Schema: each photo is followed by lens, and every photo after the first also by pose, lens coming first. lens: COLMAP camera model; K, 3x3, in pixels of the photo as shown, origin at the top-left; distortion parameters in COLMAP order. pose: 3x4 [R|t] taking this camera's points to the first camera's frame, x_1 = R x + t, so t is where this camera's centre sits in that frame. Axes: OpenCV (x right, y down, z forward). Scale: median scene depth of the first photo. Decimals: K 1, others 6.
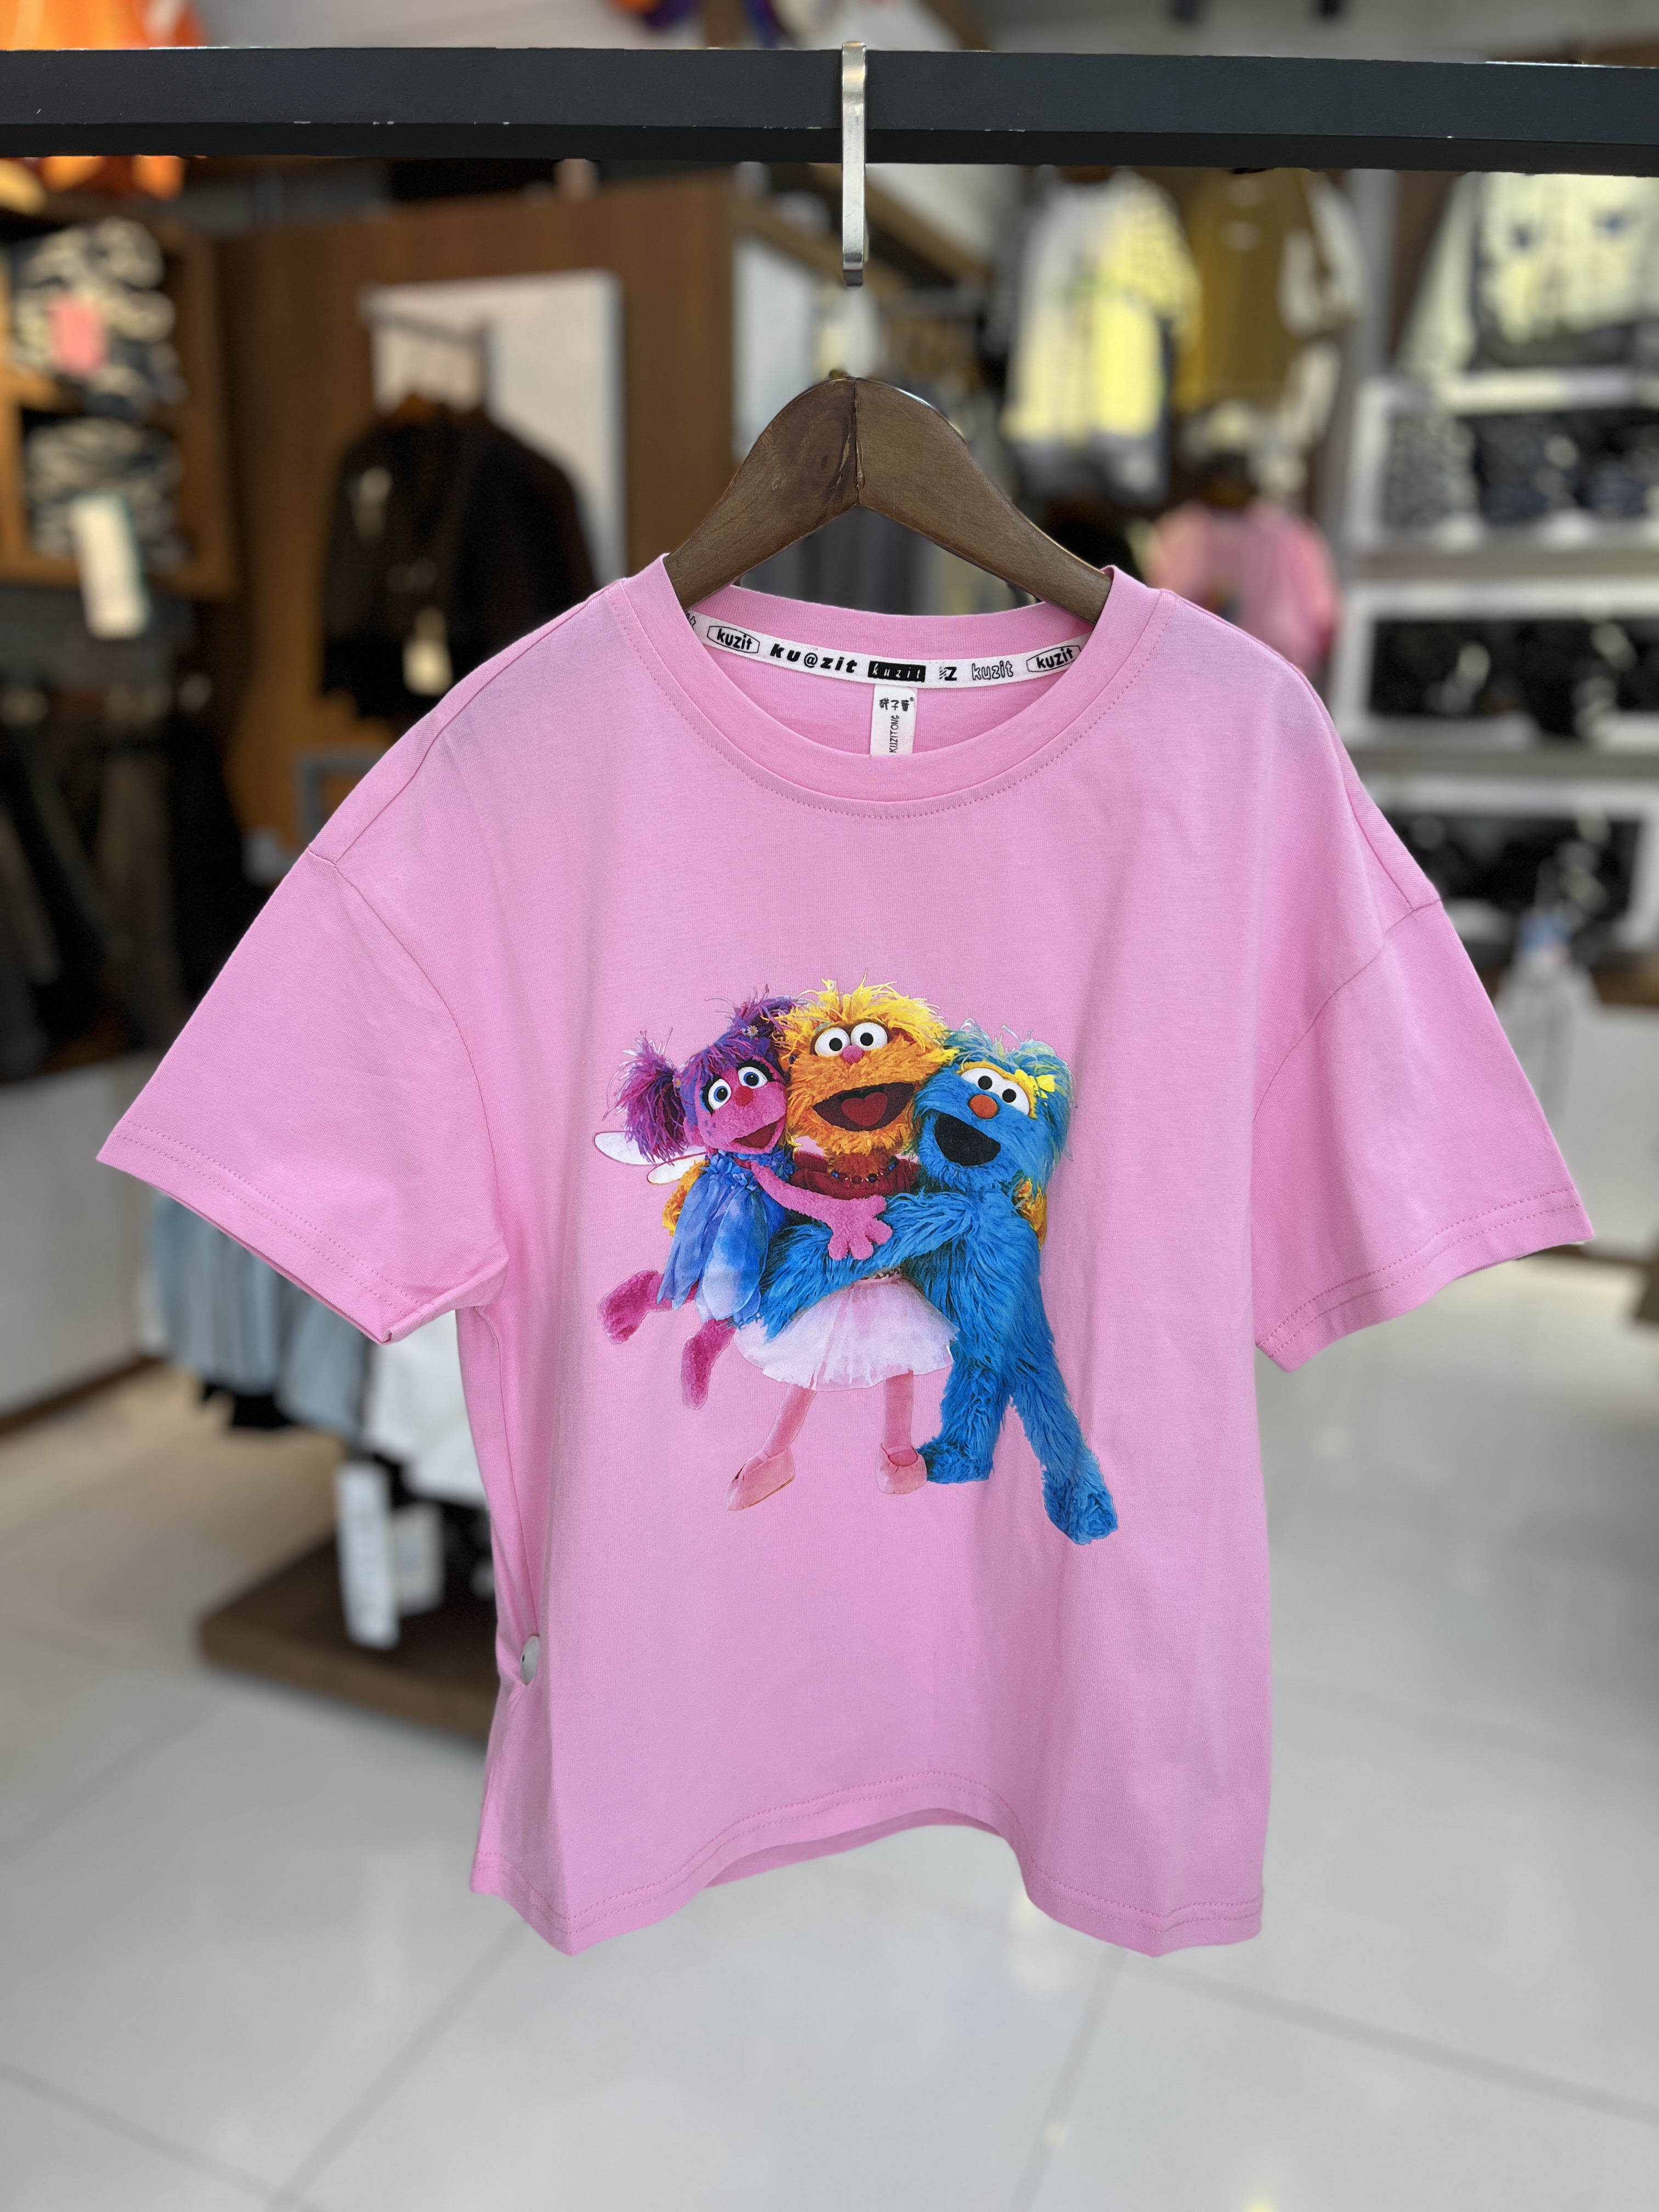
lens RADIAL K [[1655.5, 0, 827.2], [0, 1655.5, 1114.0], [0, 0, 1]] dist [0.068531, -0.088271]
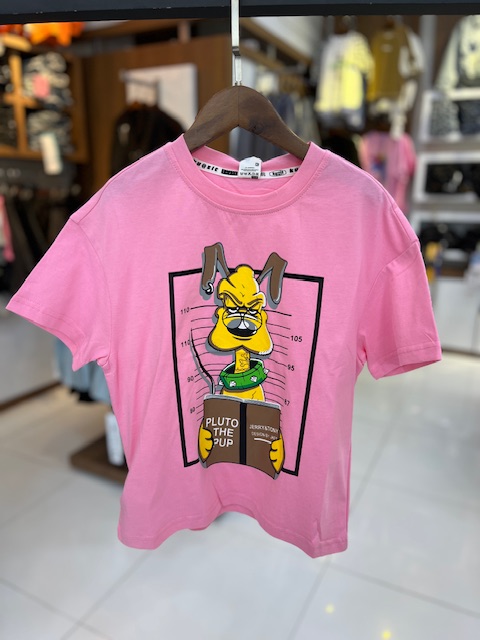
lens RADIAL K [[479.0, 0, 242.2], [0, 479.0, 321.8], [0, 0, 1]] dist [0.068531, -0.088271]
pose [[0.997573, 0.008803, -0.069071, 0.039490], [-0.007287, 0.999728, 0.022171, -0.002334], [0.069247, -0.021614, 0.997365, 0.014396]]
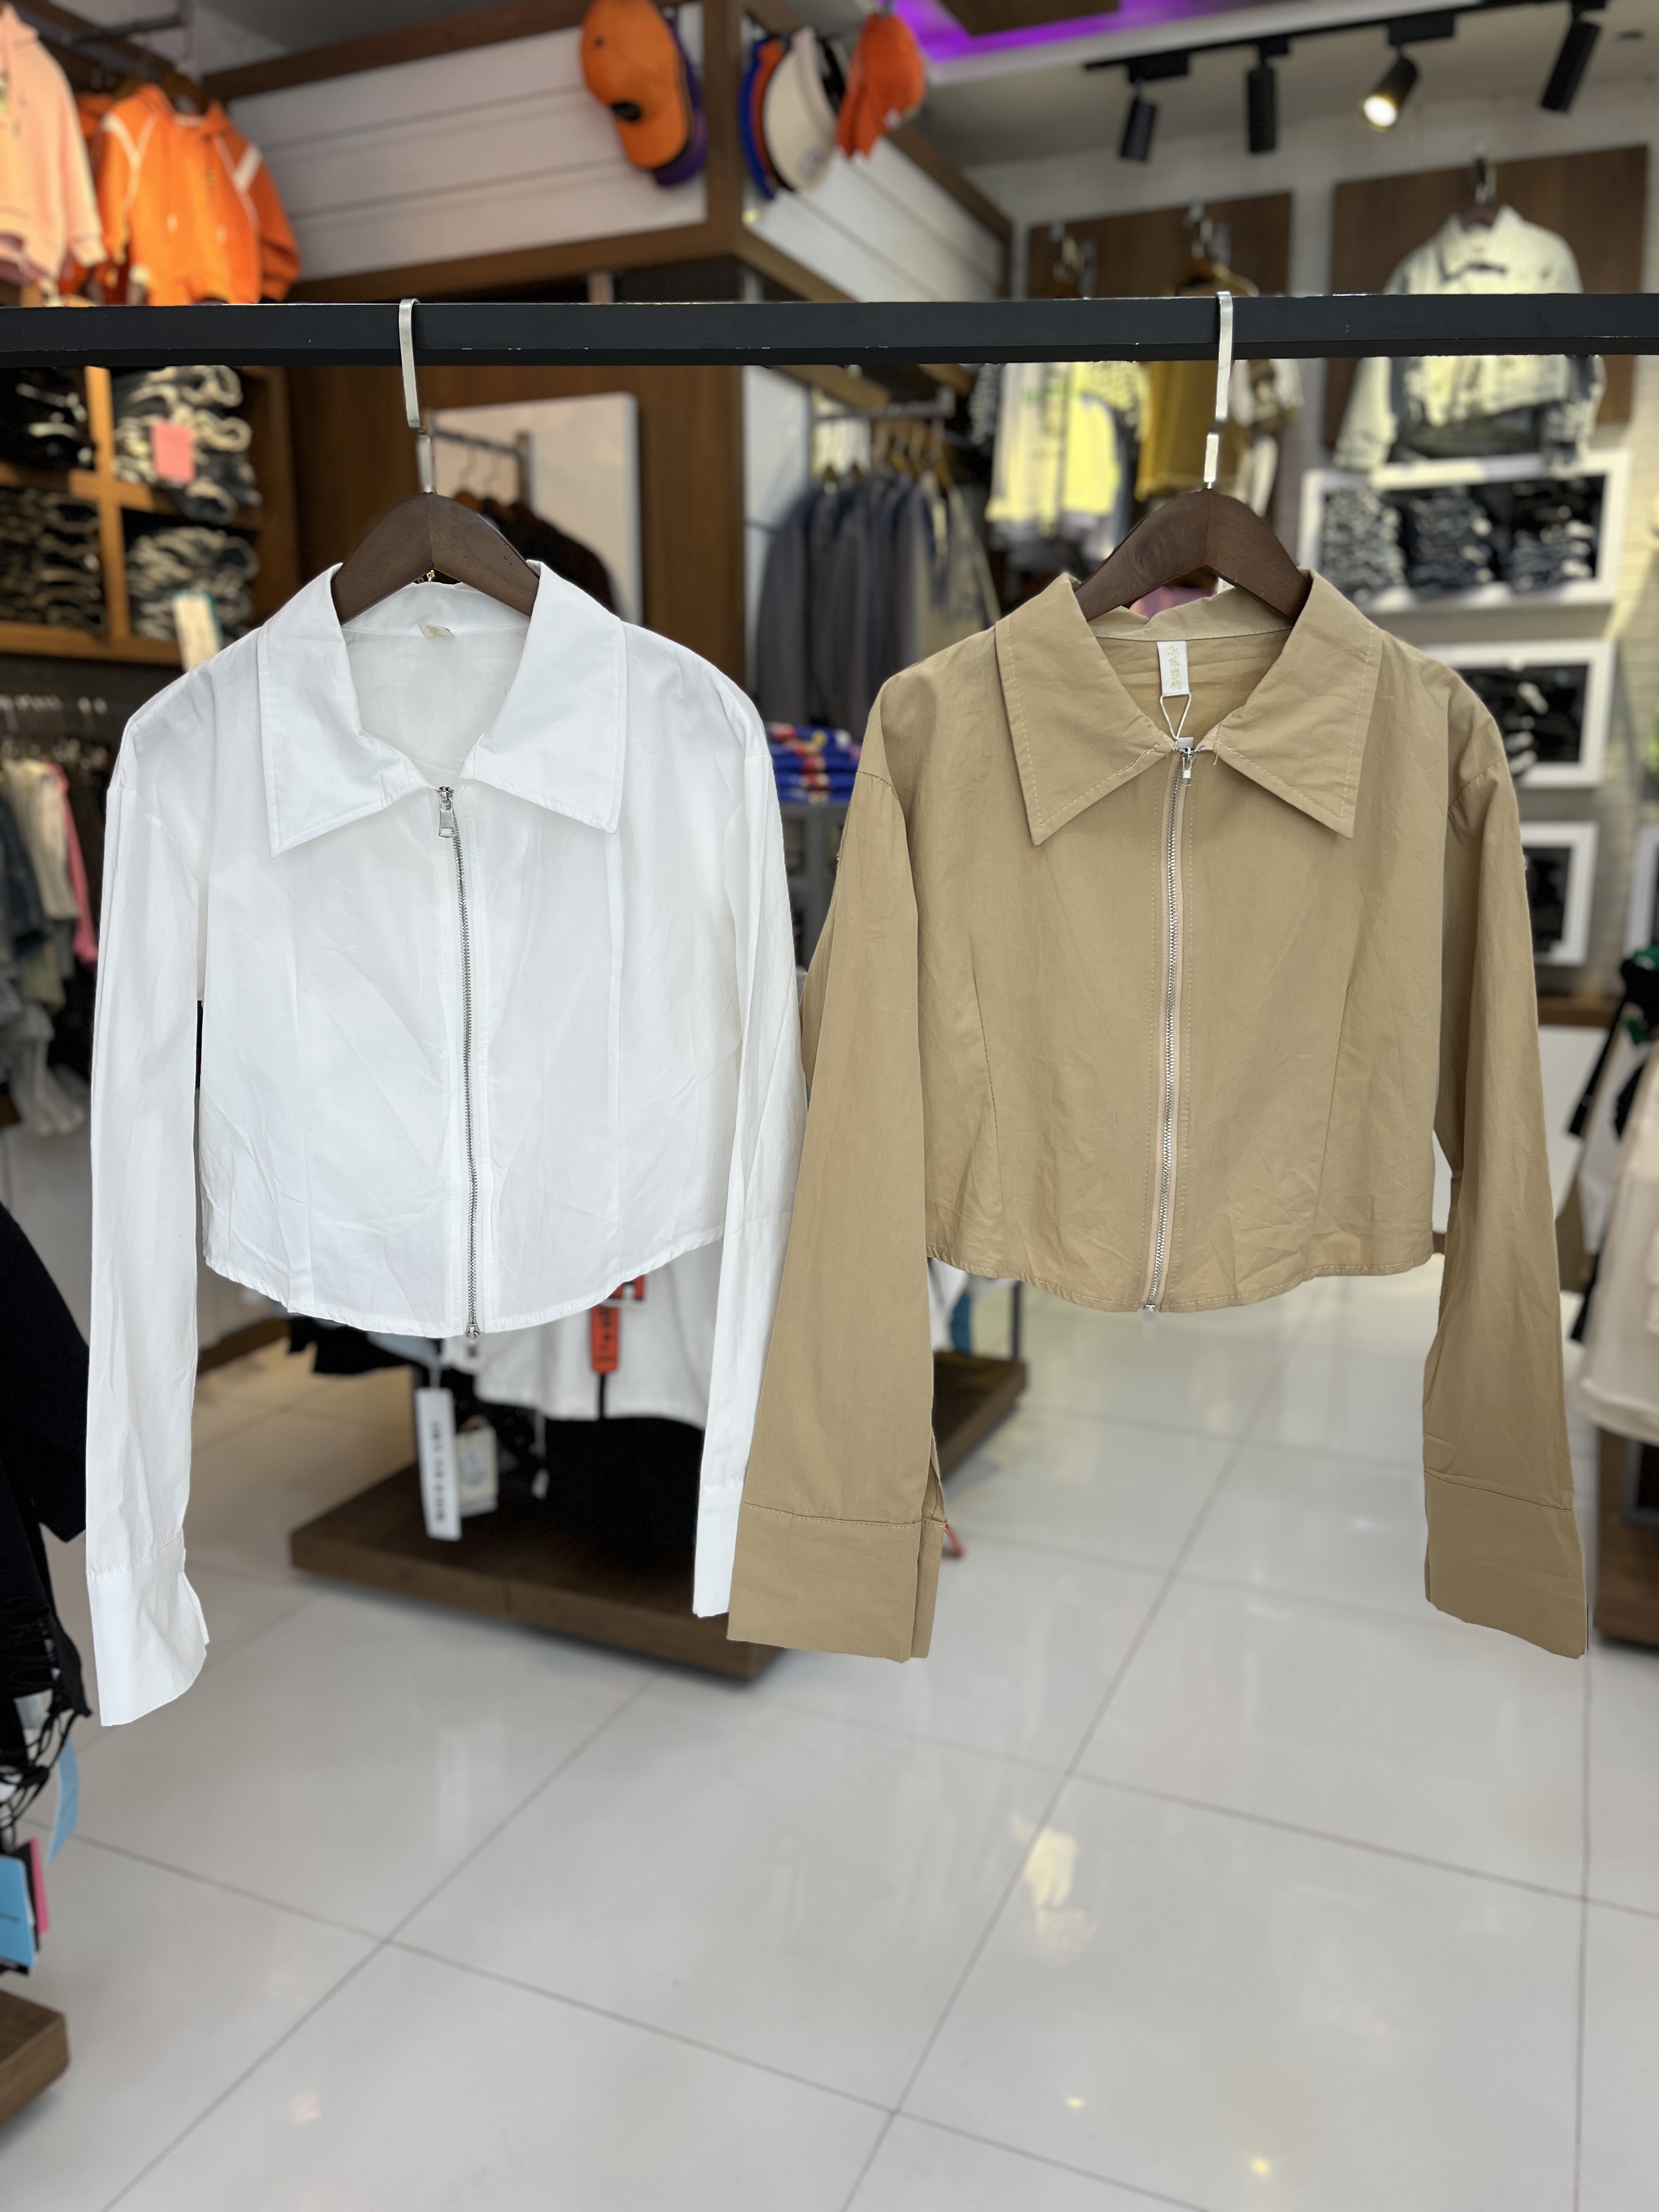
lens RADIAL K [[1655.5, 0, 829.7], [0, 1655.5, 1124.1], [0, 0, 1]] dist [0.068531, -0.088271]
pose [[0.999818, -0.014786, -0.012030, 0.013534], [0.014311, 0.999150, -0.038661, 0.049305], [0.012591, 0.038482, 0.999180, -0.129361]]
